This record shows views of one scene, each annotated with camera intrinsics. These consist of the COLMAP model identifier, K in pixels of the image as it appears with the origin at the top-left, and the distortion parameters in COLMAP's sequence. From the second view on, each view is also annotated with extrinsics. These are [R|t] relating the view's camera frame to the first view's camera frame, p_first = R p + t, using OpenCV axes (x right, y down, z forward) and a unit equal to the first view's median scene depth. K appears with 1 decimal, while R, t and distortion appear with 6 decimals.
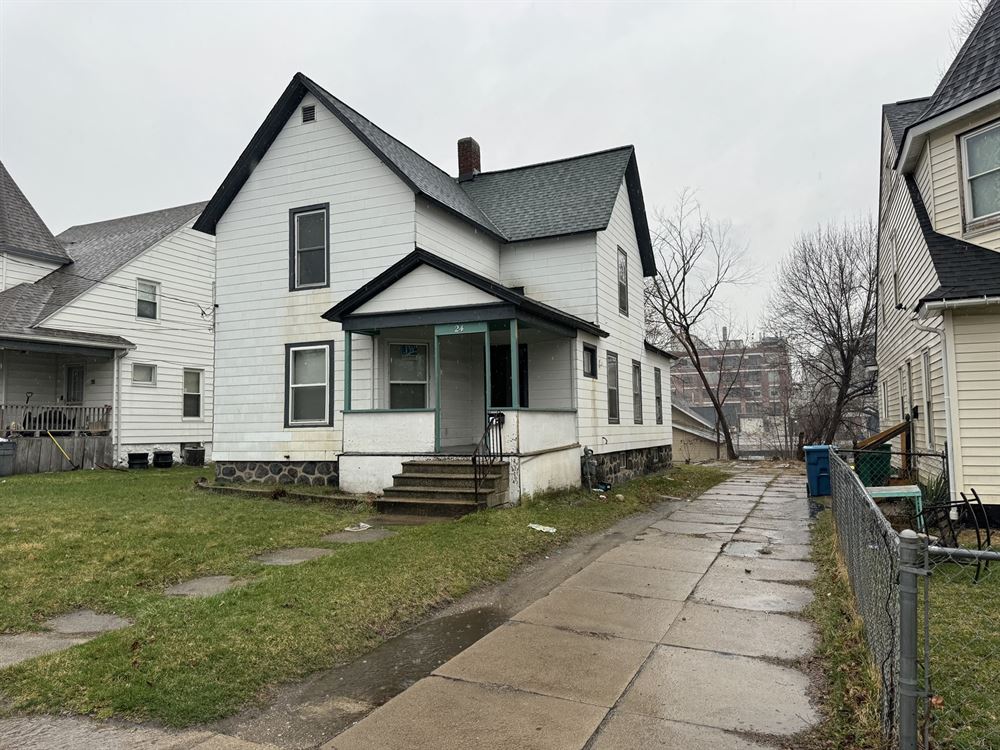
lens RADIAL K [[705.4, 0, 499.4], [0, 705.4, 374.7], [0, 0, 1]] dist [0.026490, -0.027243]
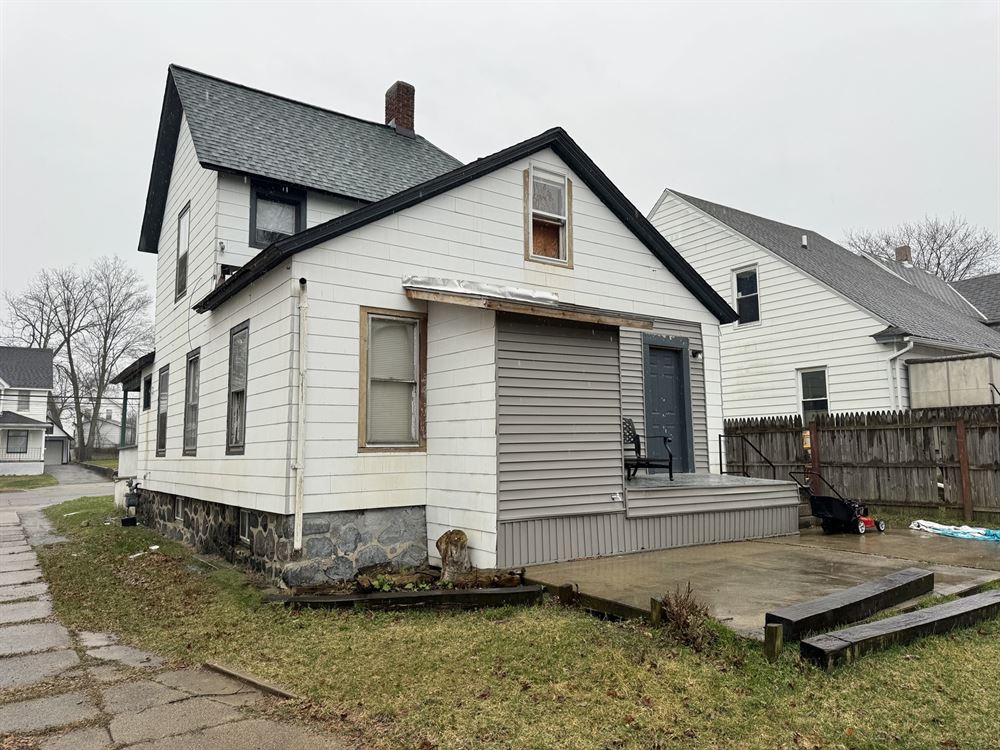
lens RADIAL K [[705.4, 0, 500.5], [0, 705.4, 373.2], [0, 0, 1]] dist [0.026490, -0.027243]
pose [[-0.520542, -0.077377, -0.850323, 0.563838], [0.087511, 0.985806, -0.143277, 0.108824], [0.849340, -0.148994, -0.506382, 1.521135]]
